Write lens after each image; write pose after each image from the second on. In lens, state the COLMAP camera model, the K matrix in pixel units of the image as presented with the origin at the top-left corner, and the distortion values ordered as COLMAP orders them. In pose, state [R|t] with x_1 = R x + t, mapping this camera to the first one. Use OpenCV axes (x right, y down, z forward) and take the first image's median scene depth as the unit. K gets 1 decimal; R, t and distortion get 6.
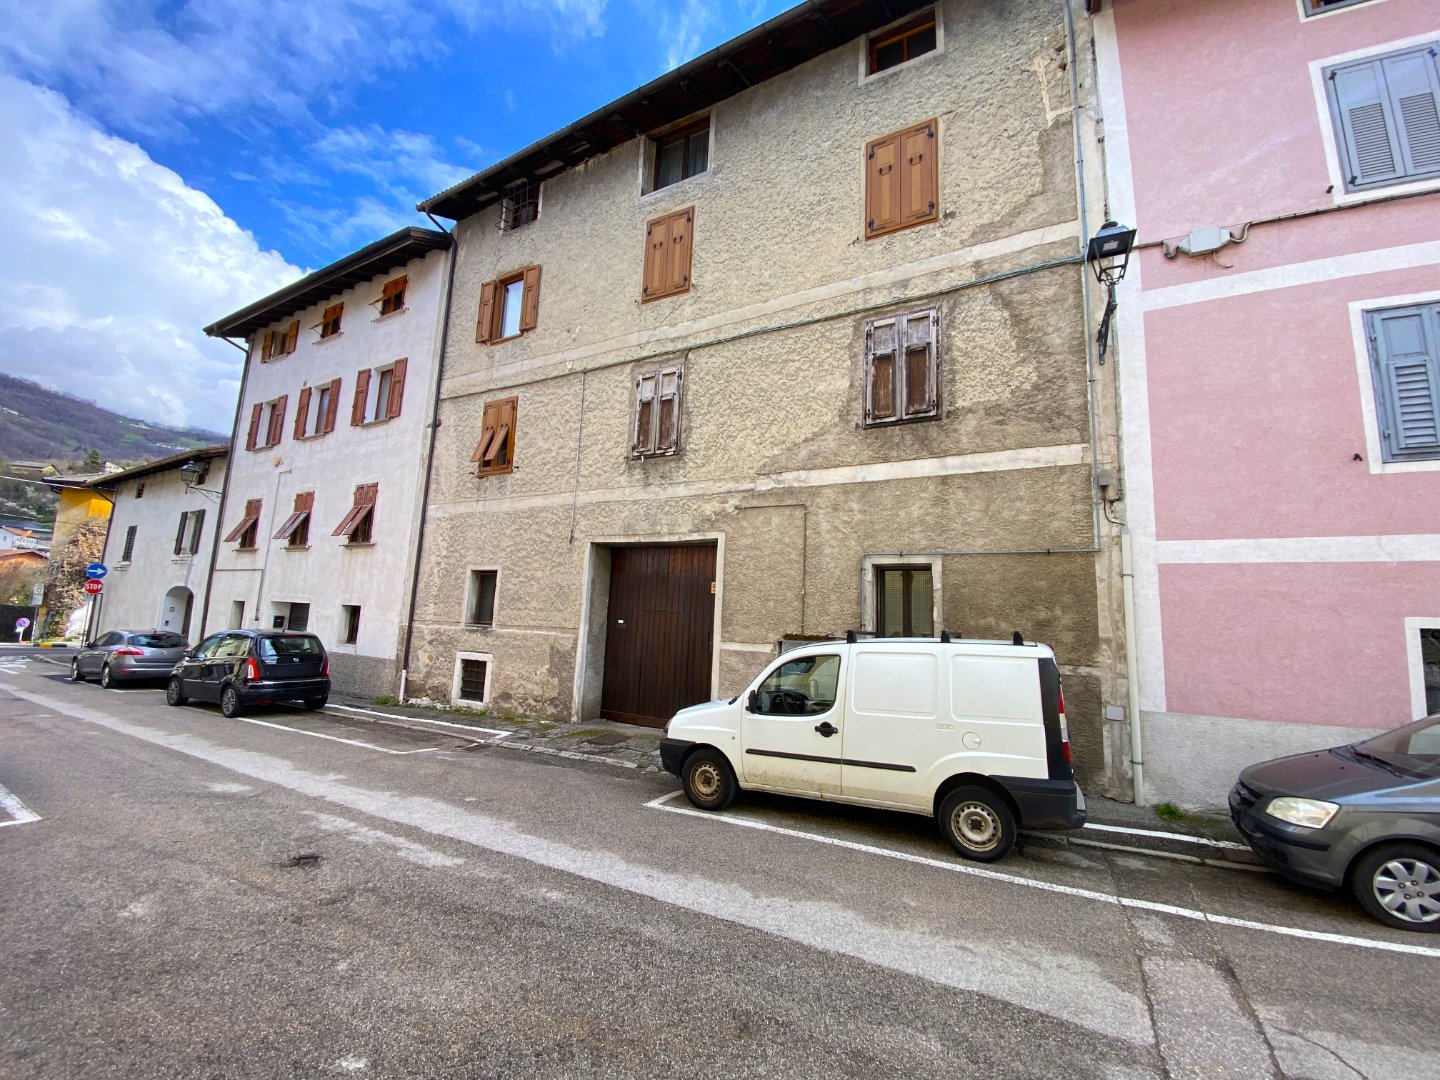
lens RADIAL K [[581.2, 0, 724.1], [0, 581.2, 541.5], [0, 0, 1]] dist [0.015183, -0.018410]
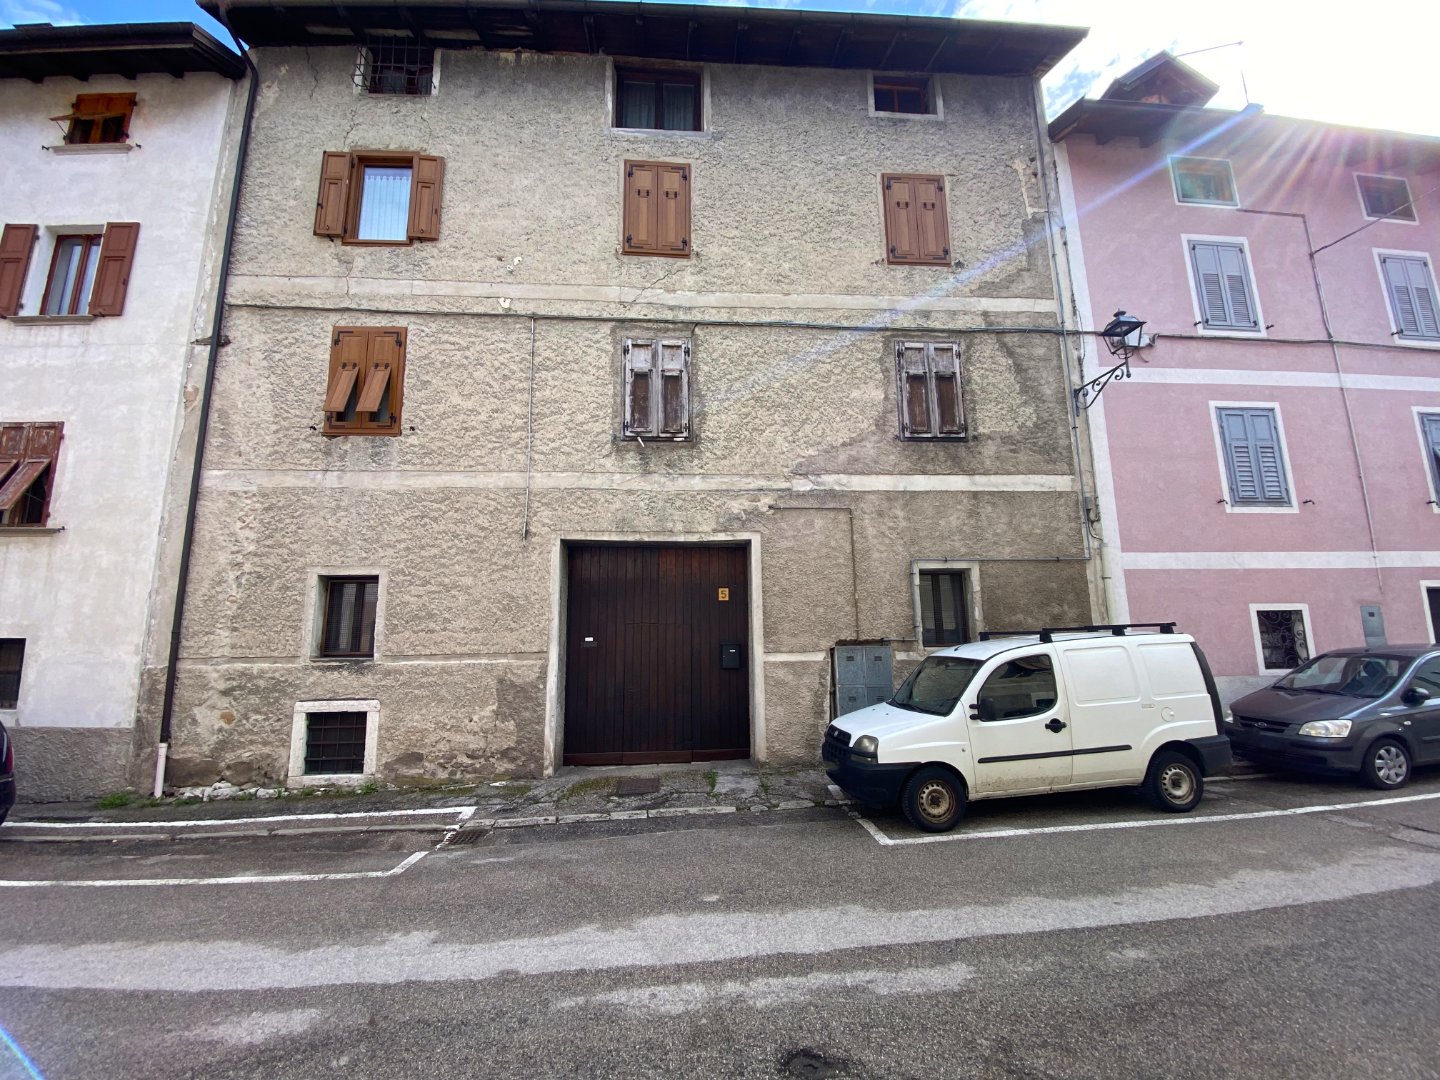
lens RADIAL K [[581.2, 0, 717.4], [0, 581.2, 540.3], [0, 0, 1]] dist [0.015183, -0.018410]
pose [[0.835352, 0.032712, 0.548741, -0.618767], [-0.025546, 0.999459, -0.020692, 0.017650], [-0.549121, 0.003267, 0.835736, 0.302258]]
